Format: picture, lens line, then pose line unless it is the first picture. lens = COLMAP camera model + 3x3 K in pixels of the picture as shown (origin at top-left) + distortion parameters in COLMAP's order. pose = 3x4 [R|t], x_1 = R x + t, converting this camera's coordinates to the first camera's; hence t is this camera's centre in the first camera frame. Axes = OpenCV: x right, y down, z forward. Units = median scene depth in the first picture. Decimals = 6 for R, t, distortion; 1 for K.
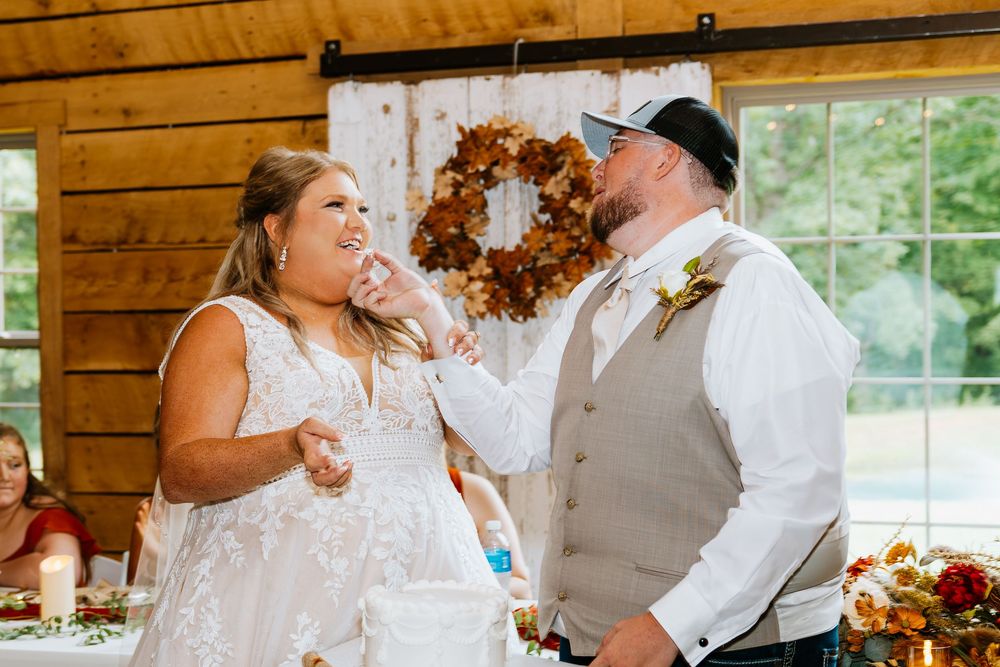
lens RADIAL K [[1507.5, 0, 500.4], [0, 1507.5, 331.4], [0, 0, 1]] dist [0.012407, 0.000000]
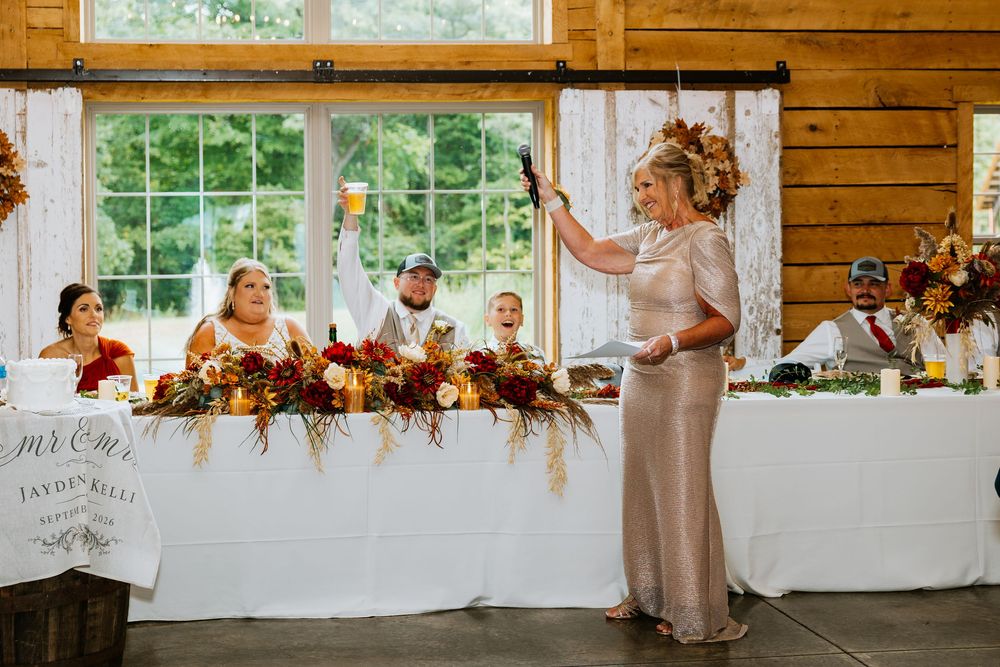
lens RADIAL K [[1347.1, 0, 499.7], [0, 1347.1, 332.7], [0, 0, 1]] dist [-0.127077, 0.000000]
pose [[0.842728, -0.030969, 0.537448, -0.269378], [0.002349, 0.998546, 0.053854, 0.015987], [-0.538334, -0.044122, 0.841576, -0.505929]]
